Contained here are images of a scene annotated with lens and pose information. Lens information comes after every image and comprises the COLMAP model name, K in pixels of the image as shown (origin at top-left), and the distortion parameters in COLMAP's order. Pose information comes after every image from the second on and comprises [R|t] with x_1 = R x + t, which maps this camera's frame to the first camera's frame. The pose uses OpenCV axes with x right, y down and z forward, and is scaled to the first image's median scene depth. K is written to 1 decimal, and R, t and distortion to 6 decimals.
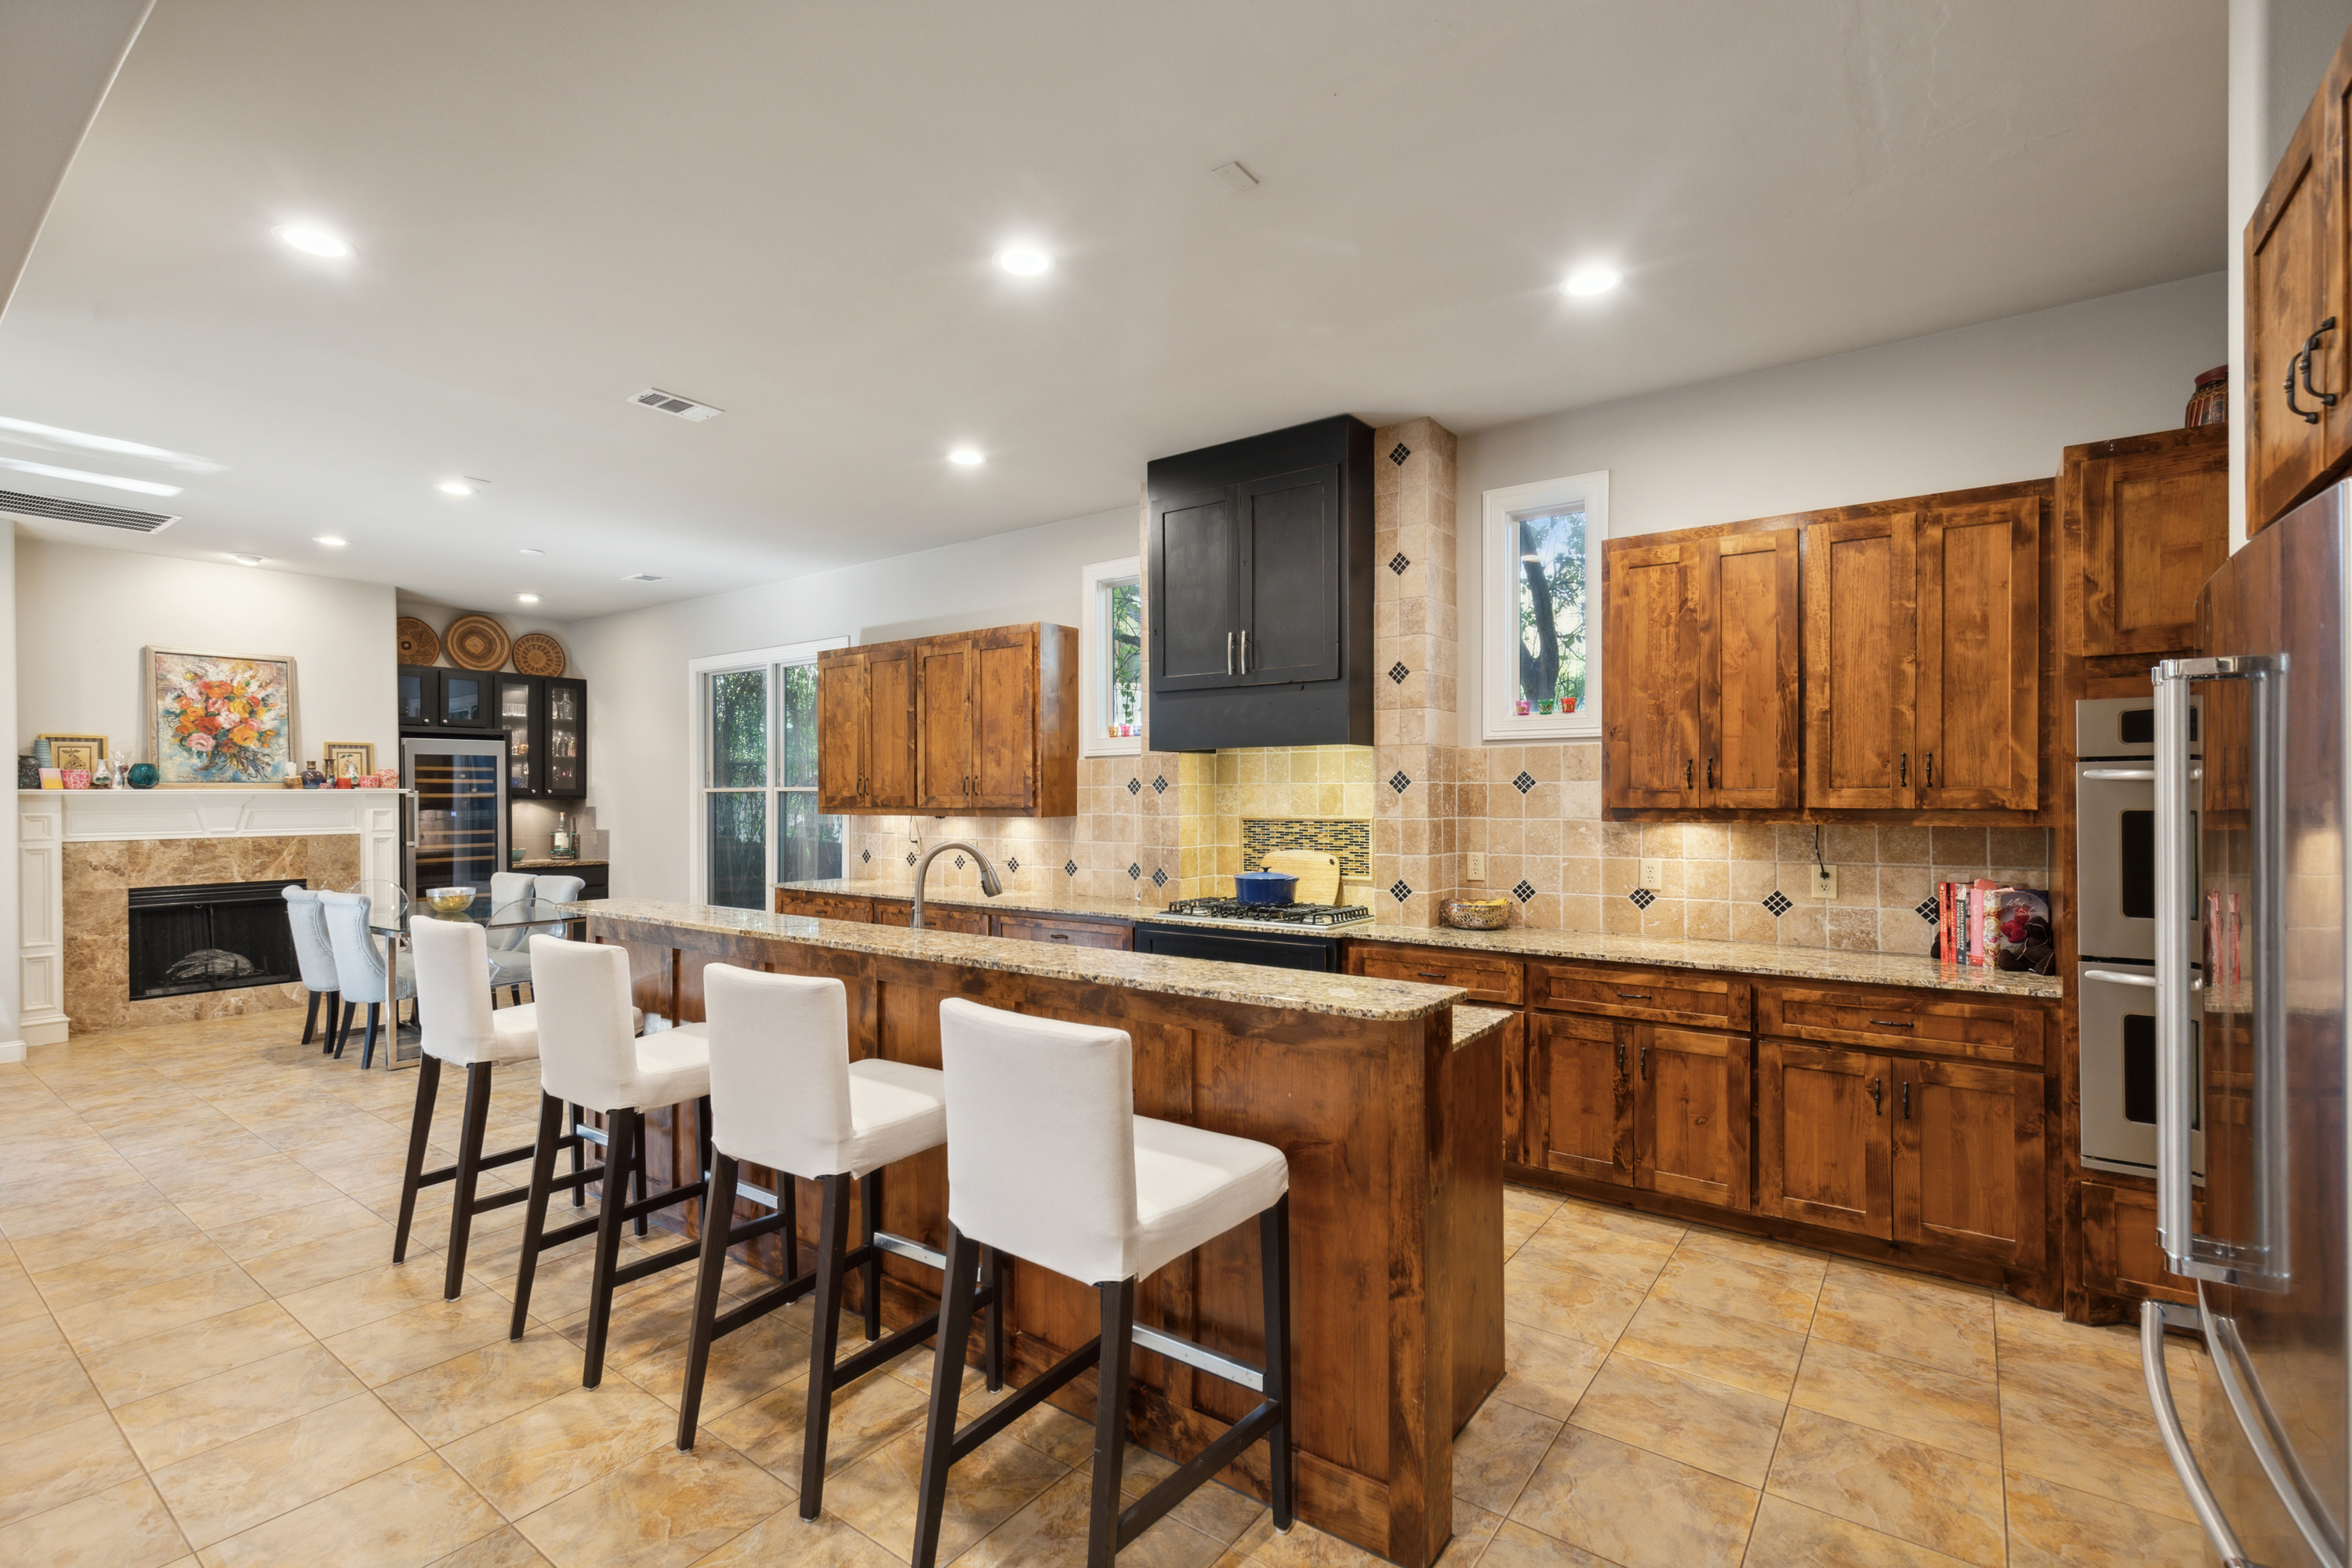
lens RADIAL K [[1066.1, 0, 1163.8], [0, 1066.1, 797.1], [0, 0, 1]] dist [0.005412, -0.000352]
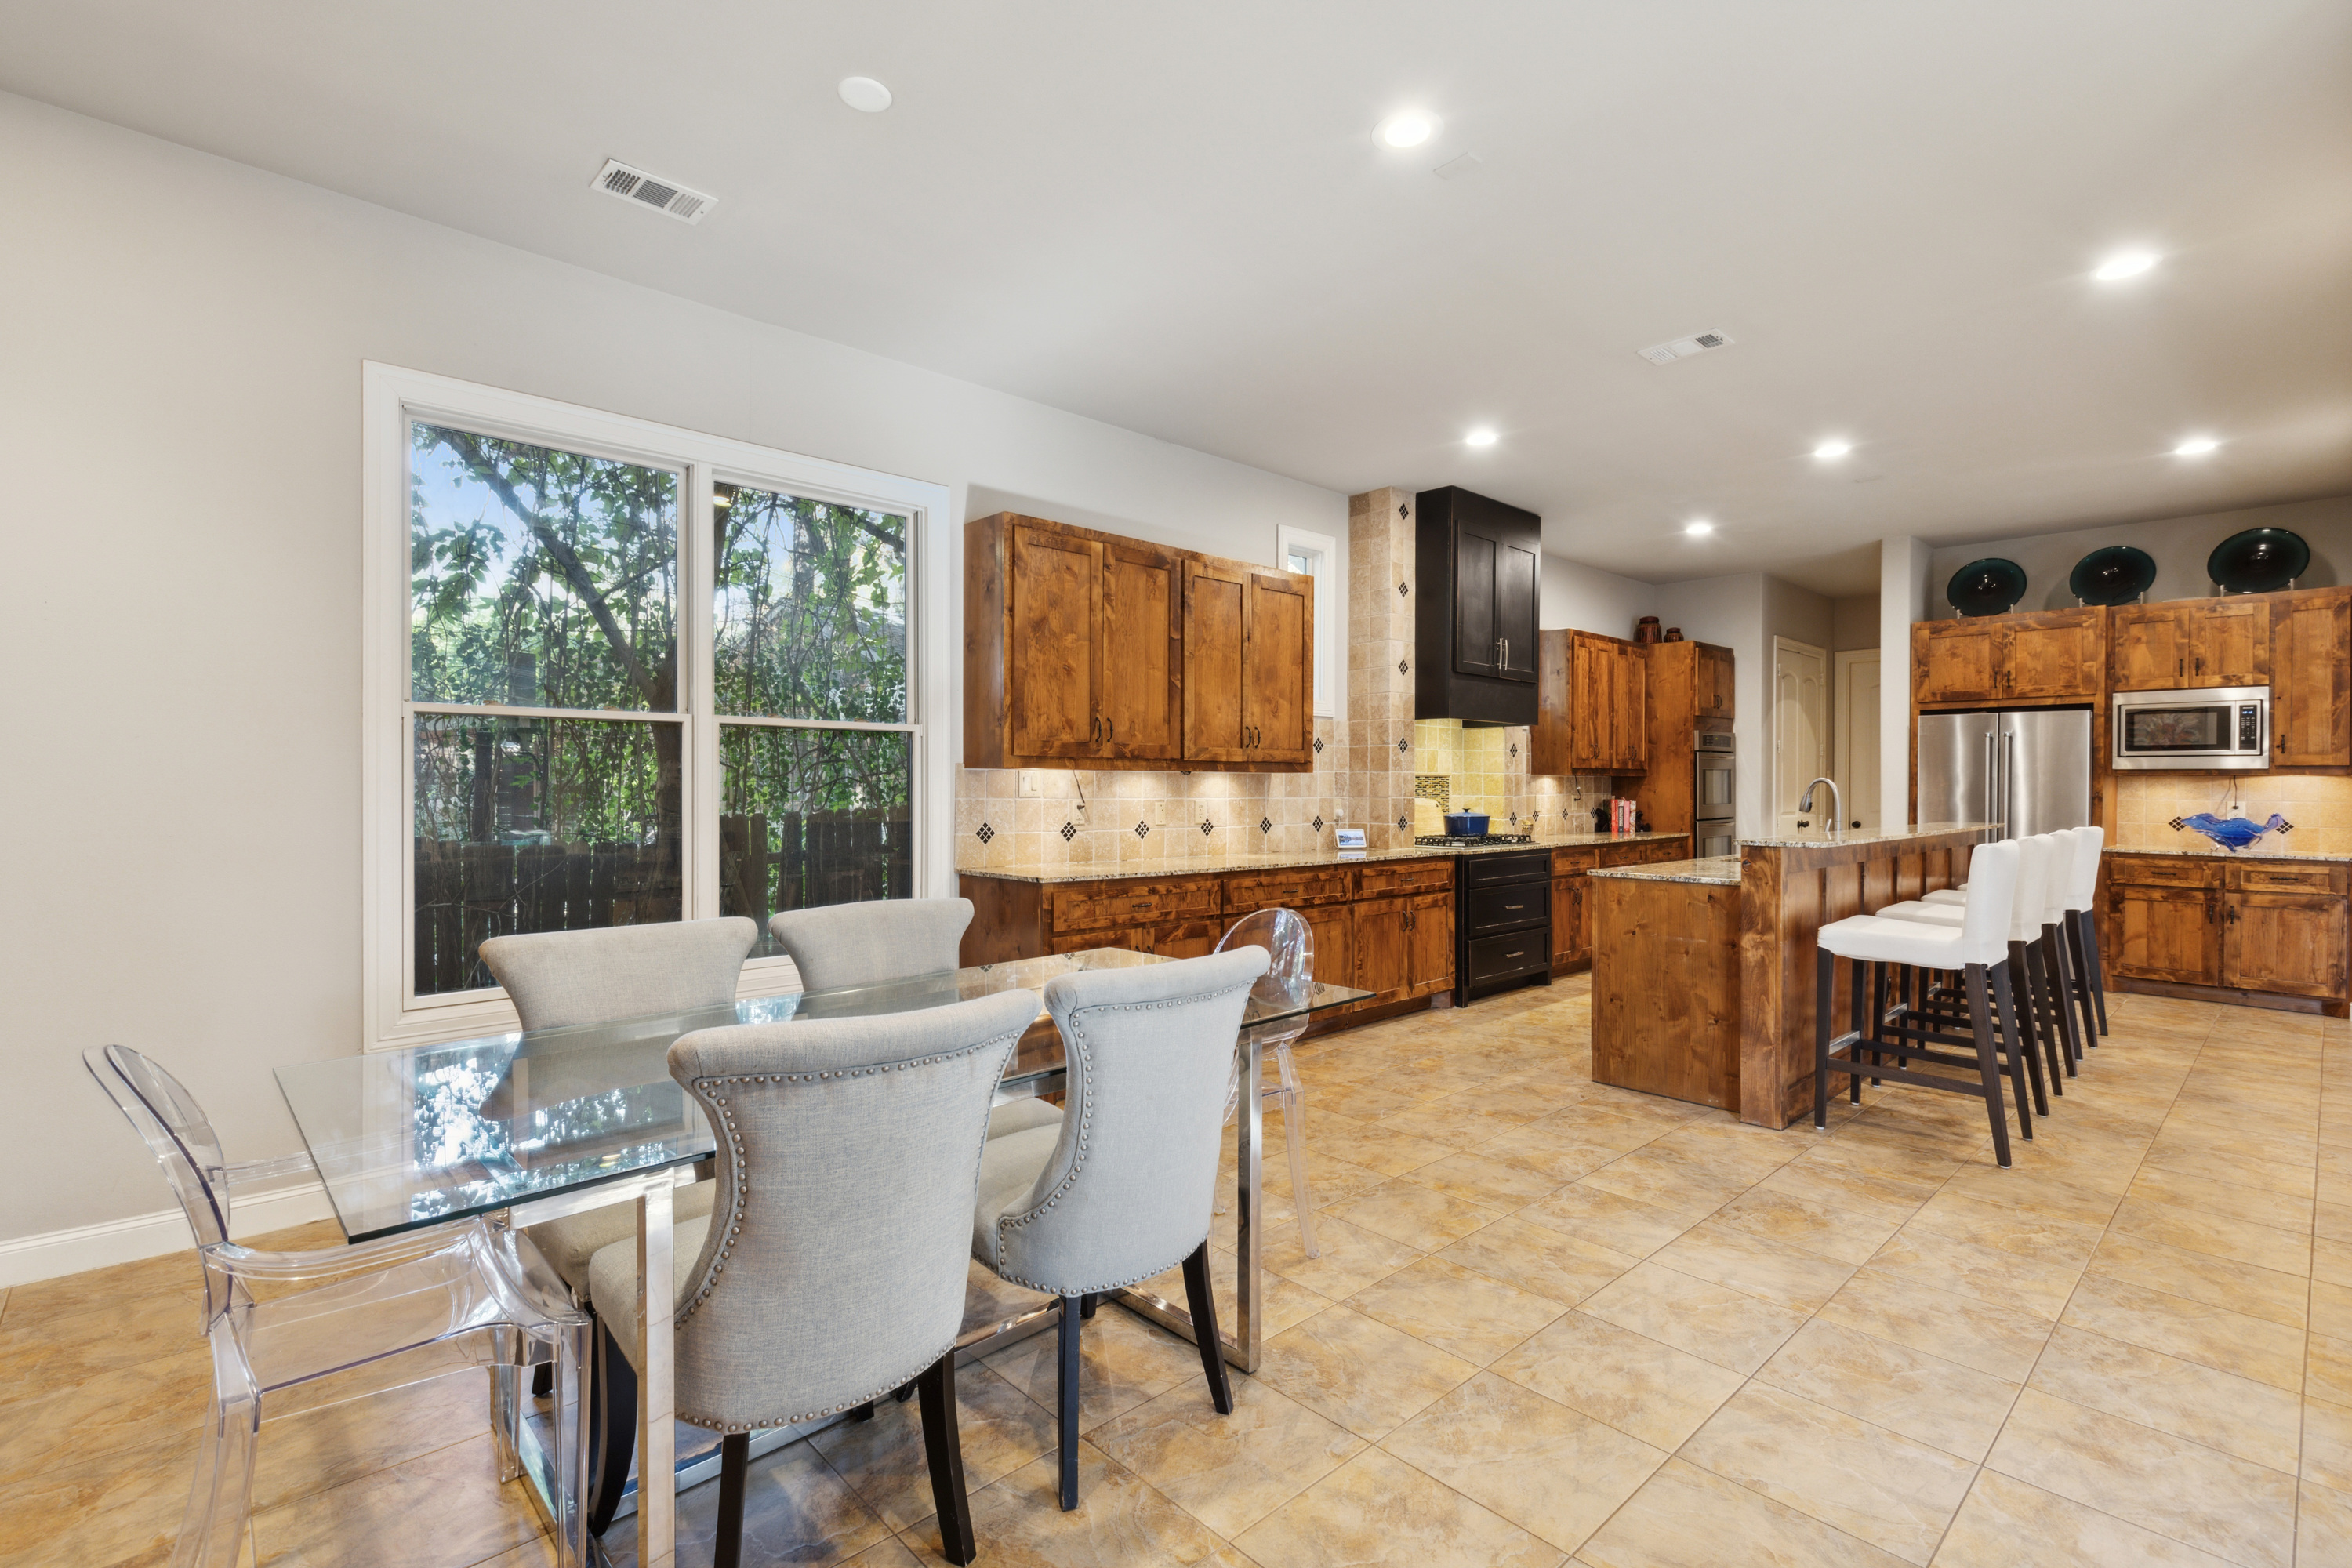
lens RADIAL K [[1077.1, 0, 1164.2], [0, 1077.1, 783.8], [0, 0, 1]] dist [0.008722, -0.000934]
pose [[0.175392, 0.003736, 0.984492, -1.657821], [-0.002002, 0.999992, -0.003438, 0.048490], [-0.984497, -0.001368, 0.175398, 1.404978]]
